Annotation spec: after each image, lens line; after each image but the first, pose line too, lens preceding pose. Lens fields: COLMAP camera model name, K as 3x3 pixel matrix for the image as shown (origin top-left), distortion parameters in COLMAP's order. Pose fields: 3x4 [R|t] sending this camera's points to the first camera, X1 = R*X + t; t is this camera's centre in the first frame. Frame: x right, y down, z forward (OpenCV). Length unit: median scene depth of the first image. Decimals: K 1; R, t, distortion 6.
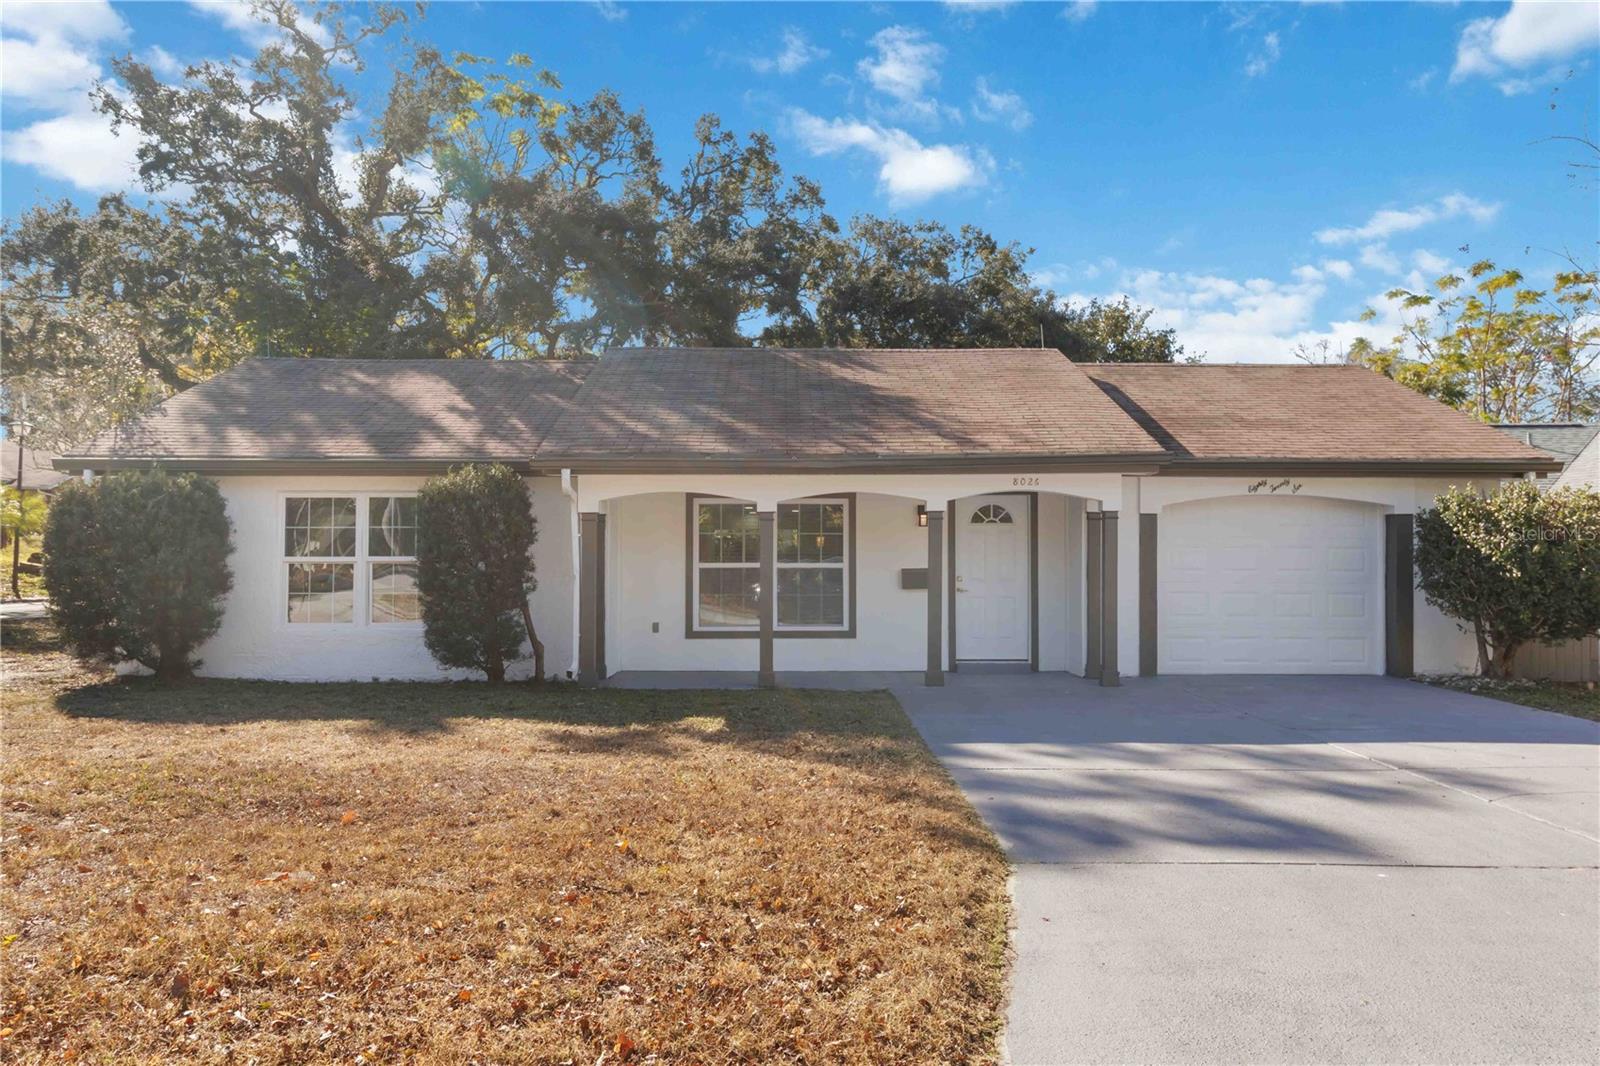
lens RADIAL K [[1105.4, 0, 802.0], [0, 1105.4, 539.9], [0, 0, 1]] dist [0.009269, 0.002083]
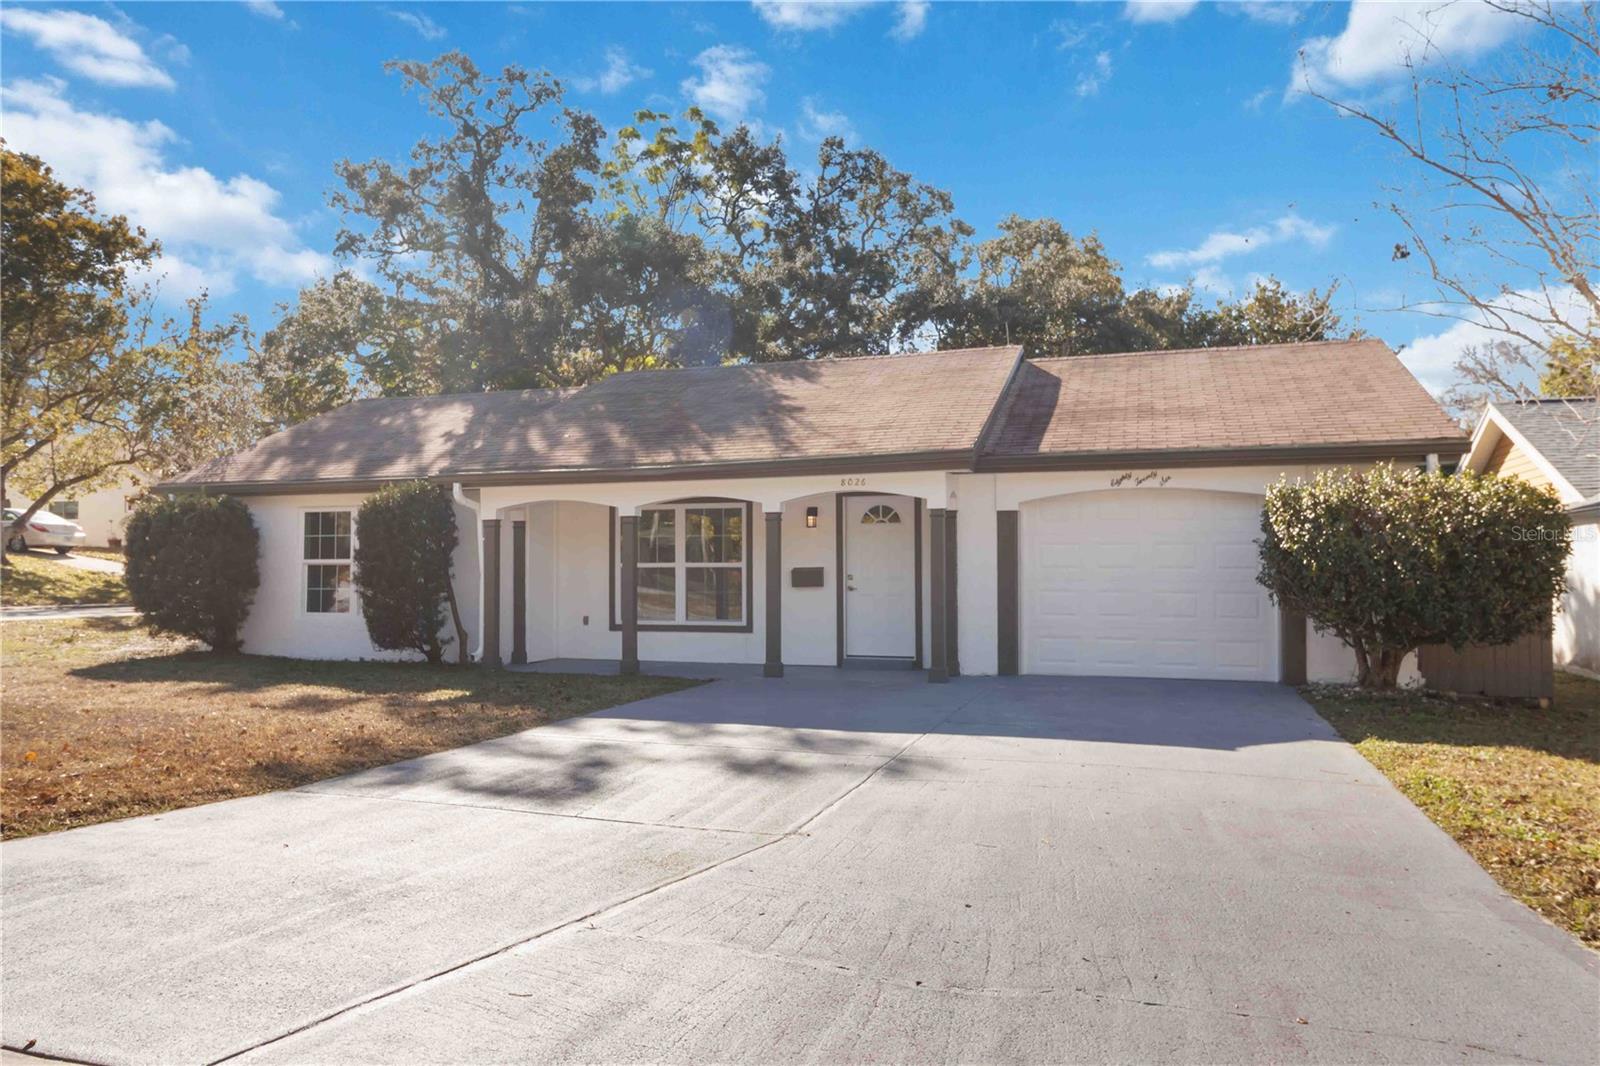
lens RADIAL K [[1105.4, 0, 794.8], [0, 1105.4, 534.7], [0, 0, 1]] dist [0.009269, 0.002083]
pose [[0.941262, -0.013712, -0.337399, 0.478500], [0.010472, 0.999880, -0.011420, 0.007268], [0.337516, 0.007216, 0.941292, 0.006460]]
